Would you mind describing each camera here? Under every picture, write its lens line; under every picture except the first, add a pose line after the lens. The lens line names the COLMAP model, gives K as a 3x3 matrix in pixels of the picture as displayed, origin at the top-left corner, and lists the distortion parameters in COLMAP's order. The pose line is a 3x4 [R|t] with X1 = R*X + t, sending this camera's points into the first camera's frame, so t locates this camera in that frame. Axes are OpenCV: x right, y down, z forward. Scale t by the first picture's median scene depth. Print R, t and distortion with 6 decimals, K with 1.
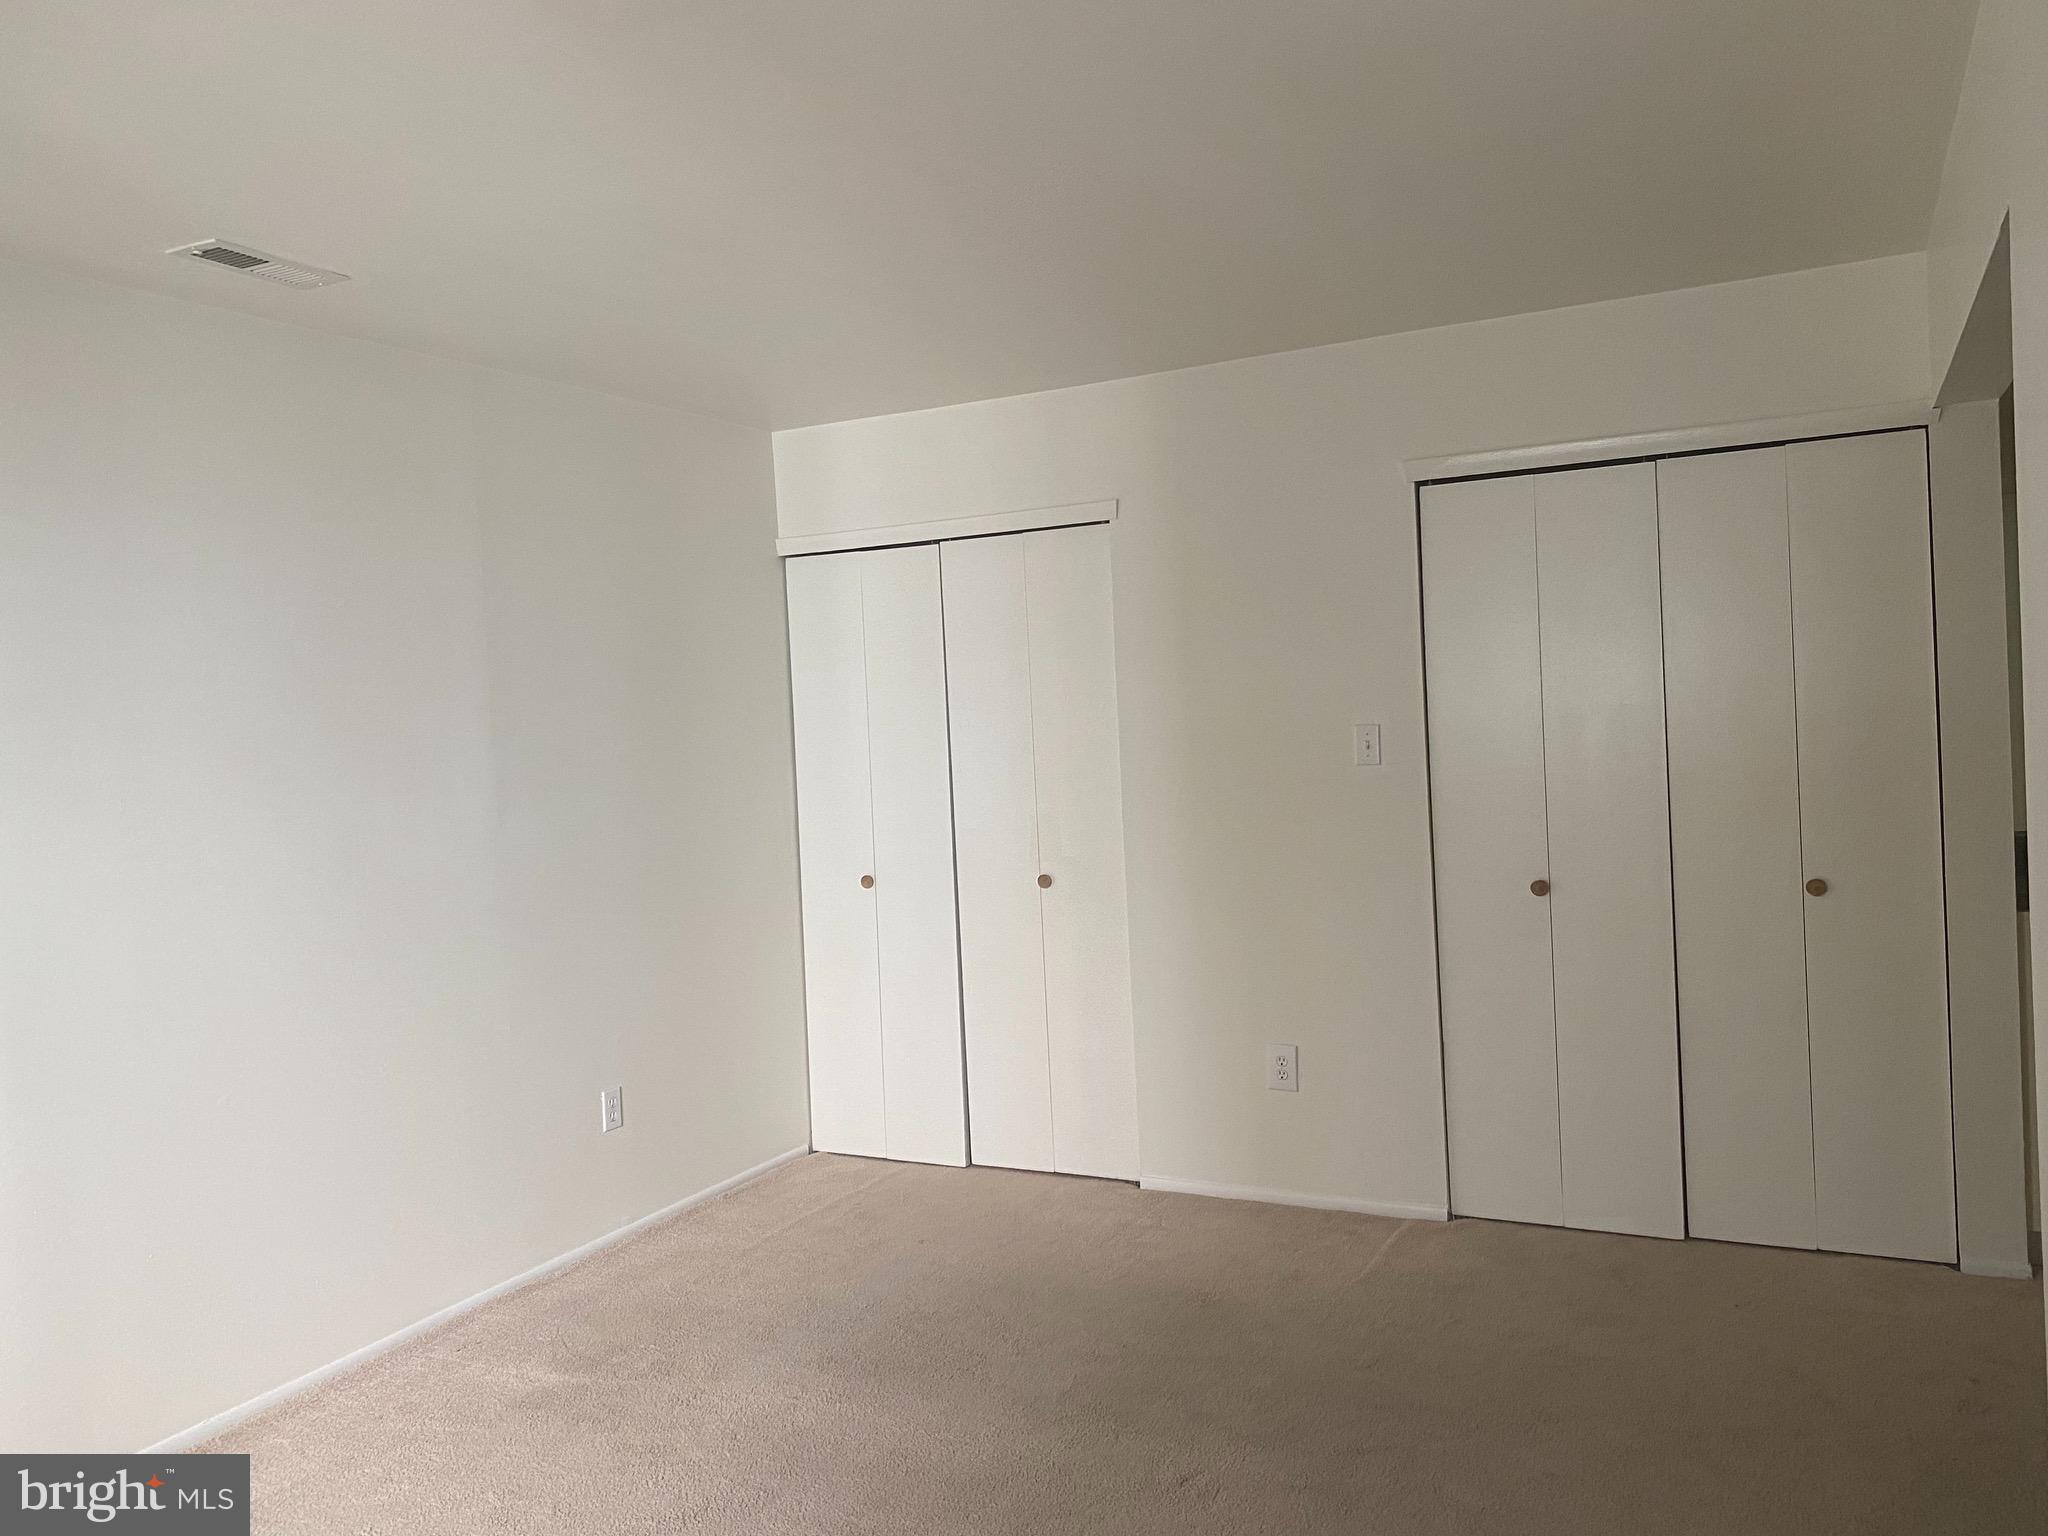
lens RADIAL K [[1581.9, 0, 1024.0], [0, 1581.9, 768.0], [0, 0, 1]] dist [0.056510, -0.045887]
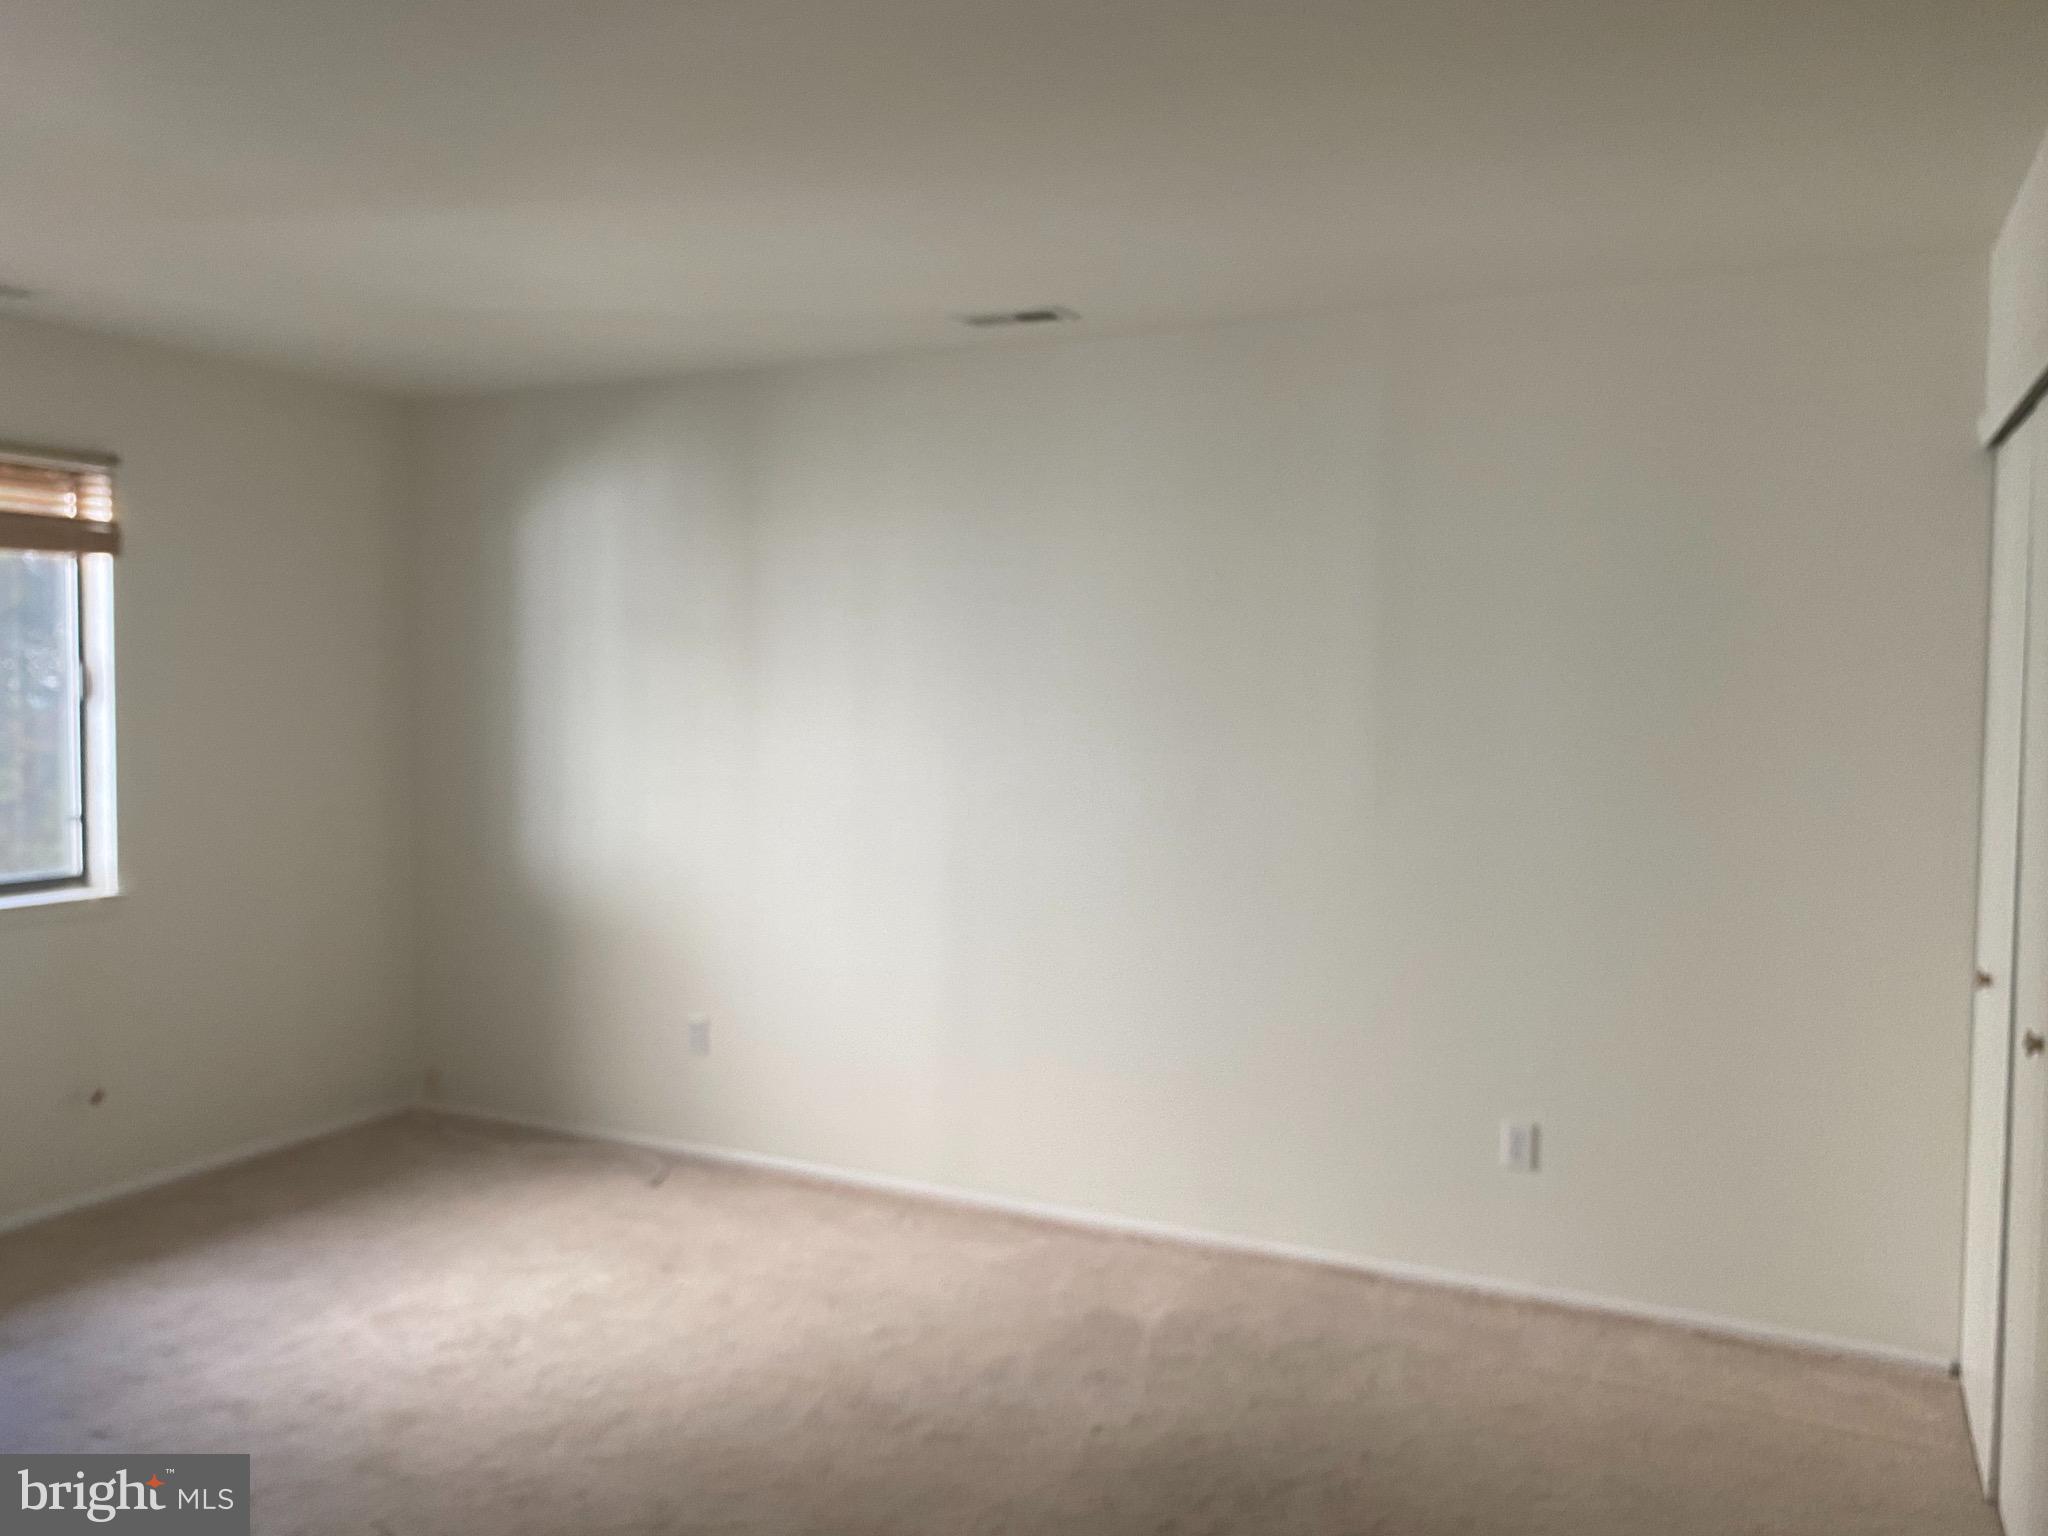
lens RADIAL K [[1581.9, 0, 1024.0], [0, 1581.9, 768.0], [0, 0, 1]] dist [0.056510, -0.045887]
pose [[0.018619, 0.097630, -0.995049, 0.584203], [-0.040858, 0.994464, 0.096808, -0.061952], [0.998991, 0.038853, 0.022505, 0.720199]]
